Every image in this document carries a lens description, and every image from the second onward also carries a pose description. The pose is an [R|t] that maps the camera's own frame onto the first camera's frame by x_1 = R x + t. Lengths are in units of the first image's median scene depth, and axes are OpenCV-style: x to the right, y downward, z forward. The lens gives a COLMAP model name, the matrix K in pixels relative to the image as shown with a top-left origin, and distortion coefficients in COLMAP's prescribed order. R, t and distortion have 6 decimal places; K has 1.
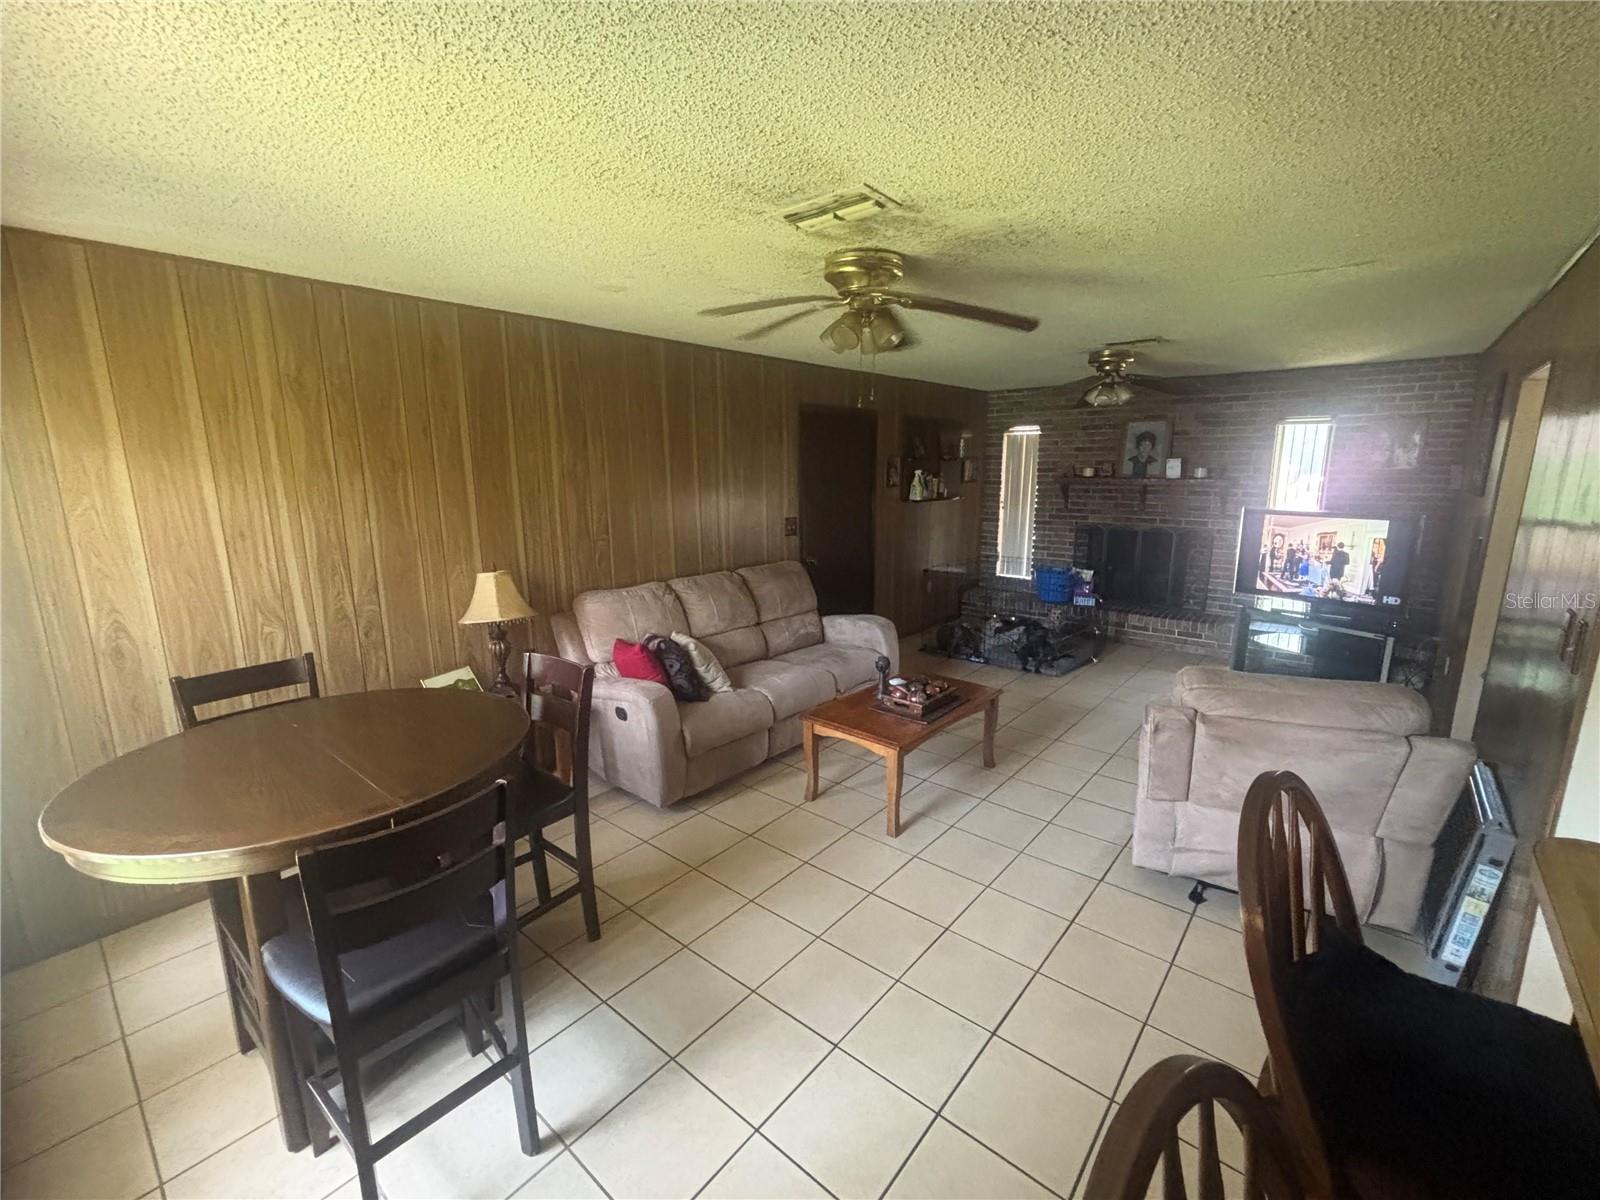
lens RADIAL K [[684.9, 0, 800.0], [0, 684.9, 600.0], [0, 0, 1]] dist [-0.000170, -0.000024]
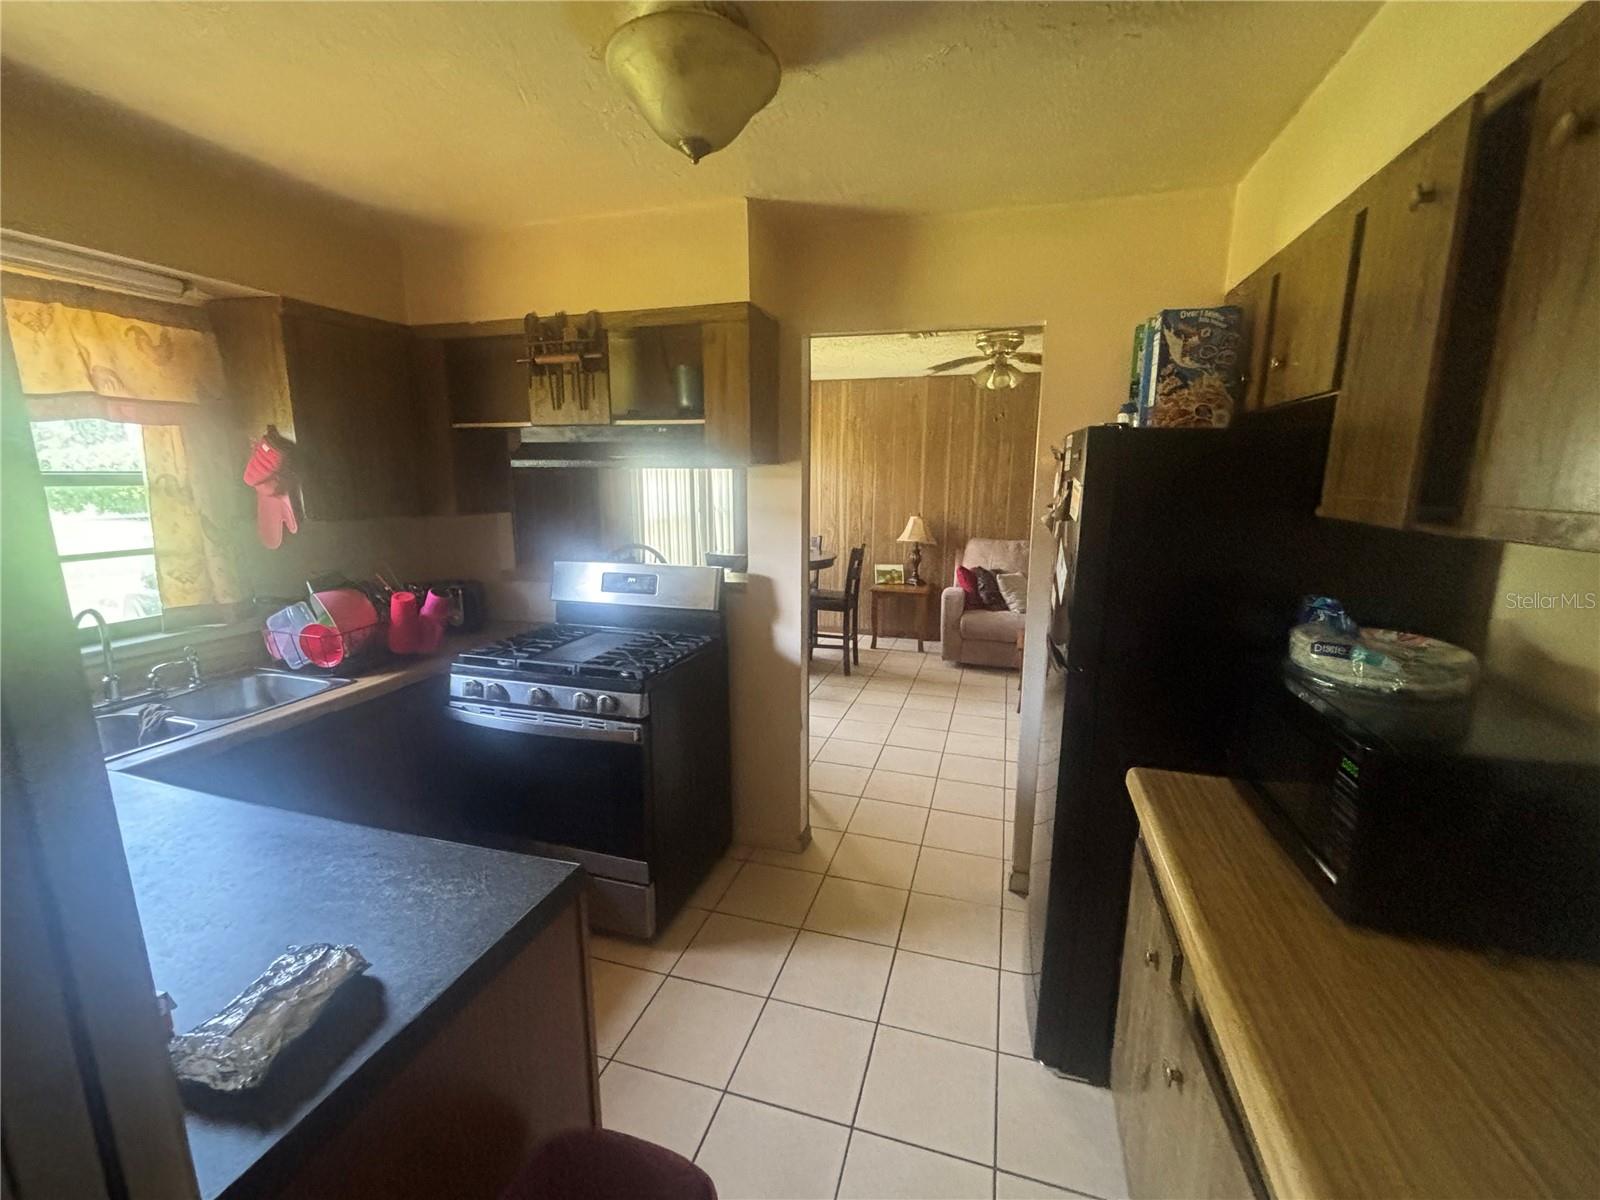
lens RADIAL K [[684.9, 0, 800.0], [0, 684.9, 600.0], [0, 0, 1]] dist [-0.000170, -0.000024]
pose [[0.388576, 0.167510, -0.906062, 1.173781], [-0.190149, 0.976748, 0.099030, 0.058168], [0.901583, 0.133806, 0.411393, -0.033078]]
